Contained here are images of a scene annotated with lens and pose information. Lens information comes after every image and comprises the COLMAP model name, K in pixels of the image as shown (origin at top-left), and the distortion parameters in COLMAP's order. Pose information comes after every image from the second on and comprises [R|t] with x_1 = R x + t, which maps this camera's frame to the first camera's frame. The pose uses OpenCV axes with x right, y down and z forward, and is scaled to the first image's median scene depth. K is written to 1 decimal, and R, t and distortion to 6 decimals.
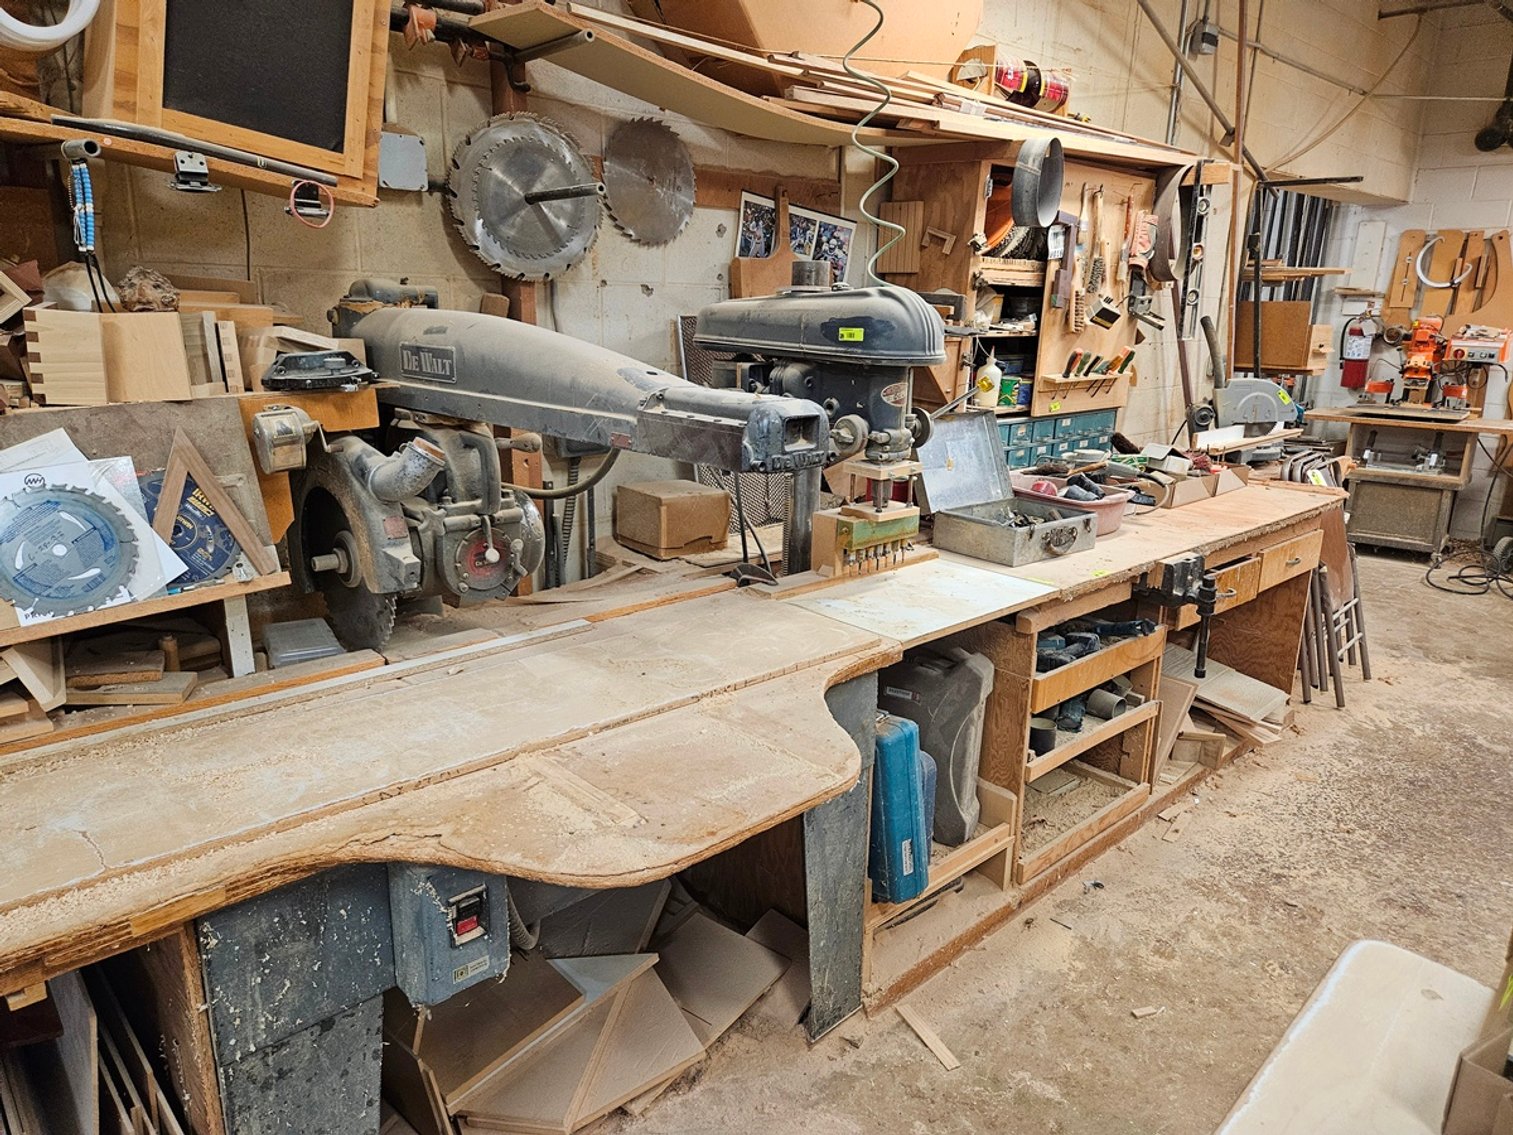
lens RADIAL K [[1000.9, 0, 756.5], [0, 1000.9, 567.5], [0, 0, 1]] dist [0.070185, -0.059713]
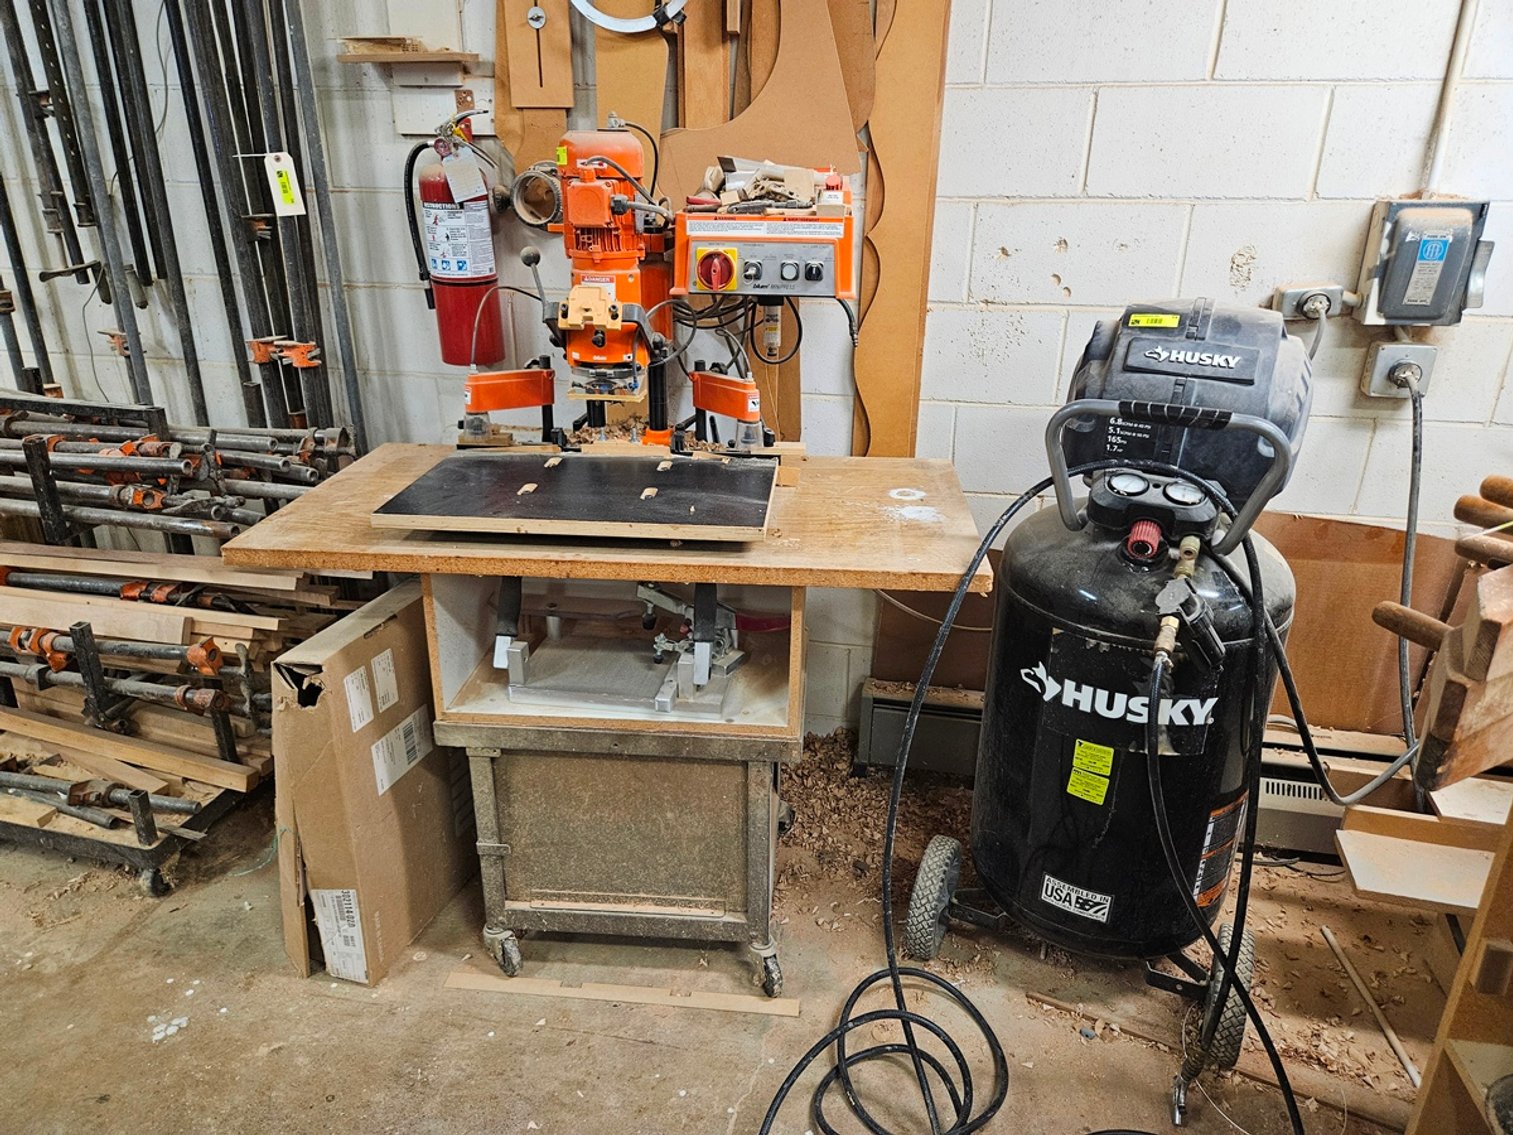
lens RADIAL K [[1000.9, 0, 756.5], [0, 1000.9, 567.5], [0, 0, 1]] dist [0.070185, -0.059713]
pose [[0.812455, -0.226988, 0.537023, 0.507208], [0.155853, 0.972135, 0.175112, -0.168552], [-0.561807, -0.058574, 0.825192, 0.728319]]
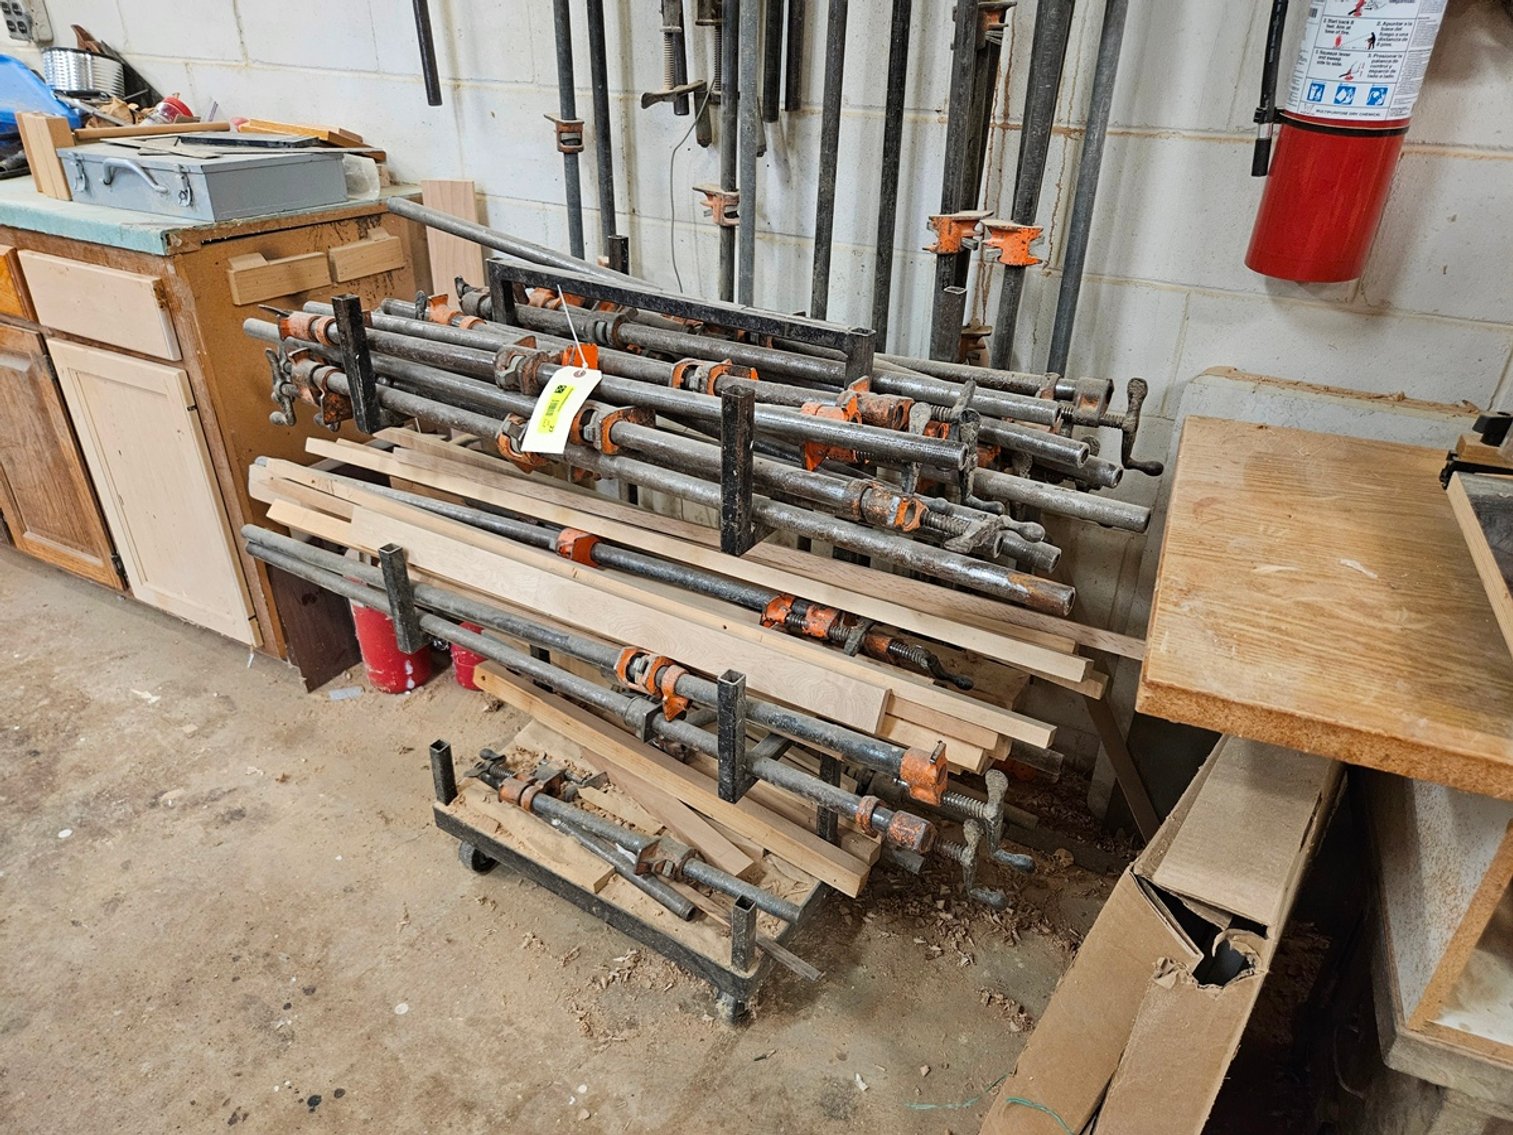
lens RADIAL K [[1000.9, 0, 756.5], [0, 1000.9, 567.5], [0, 0, 1]] dist [0.070185, -0.059713]
pose [[0.952357, -0.148346, 0.266476, 0.461982], [0.076569, 0.962047, 0.261921, -0.197739], [-0.295217, -0.229039, 0.927571, 0.910472]]
